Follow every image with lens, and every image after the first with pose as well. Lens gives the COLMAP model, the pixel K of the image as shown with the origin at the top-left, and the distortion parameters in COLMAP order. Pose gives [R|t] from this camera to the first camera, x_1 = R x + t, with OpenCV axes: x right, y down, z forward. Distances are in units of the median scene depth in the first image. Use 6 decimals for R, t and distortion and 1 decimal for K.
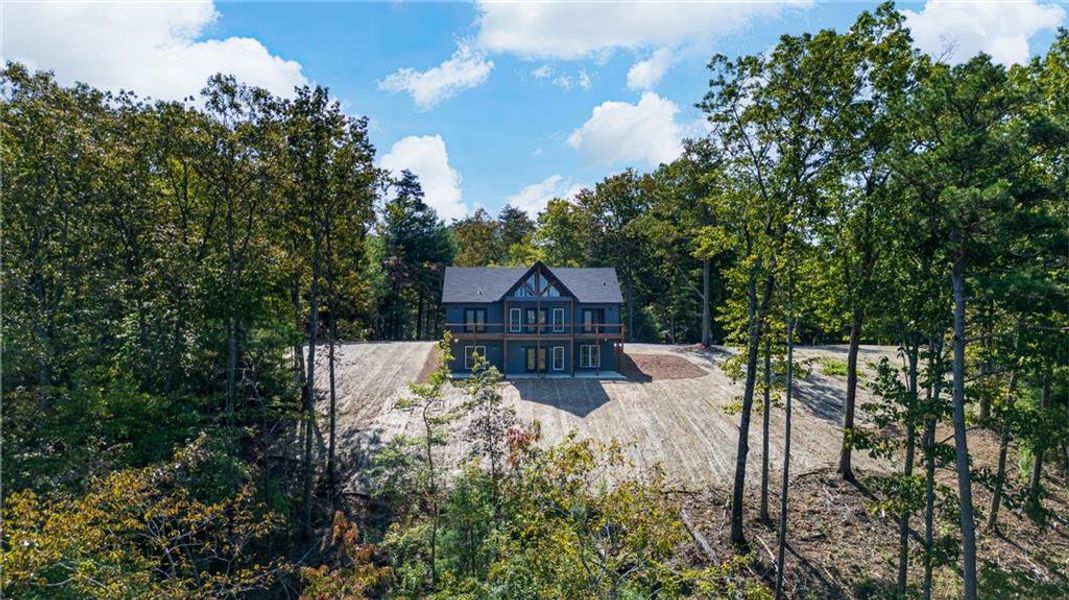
lens RADIAL K [[741.8, 0, 571.3], [0, 741.8, 315.2], [0, 0, 1]] dist [0.037997, -0.003691]
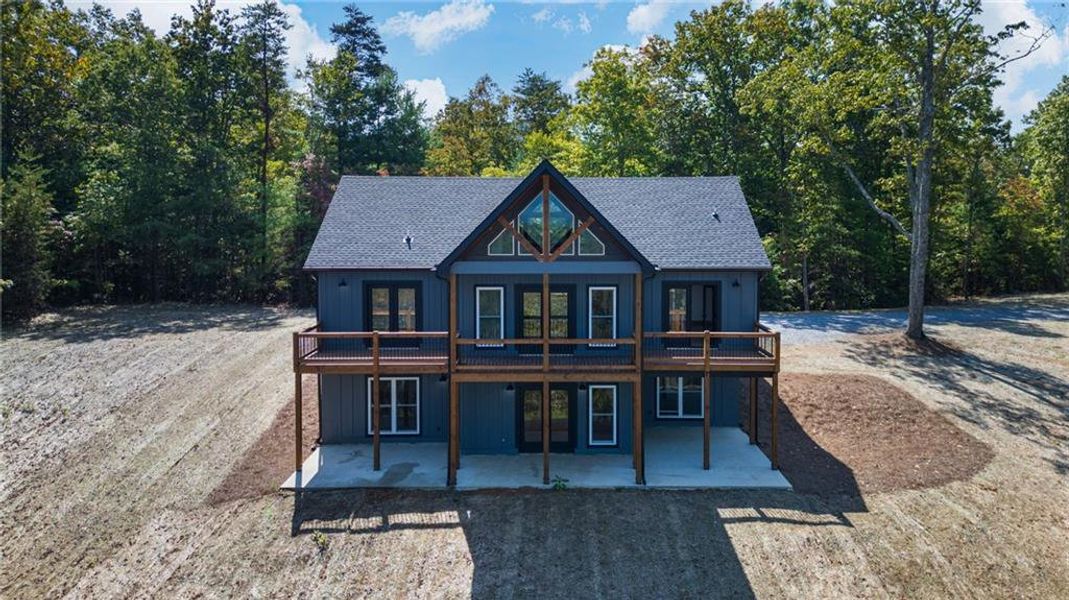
lens RADIAL K [[757.8, 0, 594.9], [0, 757.8, 256.3], [0, 0, 1]] dist [0.046991, 0.002653]
pose [[0.998948, 0.000144, -0.045854, -0.002114], [0.002270, 0.998614, 0.052587, -0.032775], [0.045798, -0.052636, 0.997563, 0.441332]]
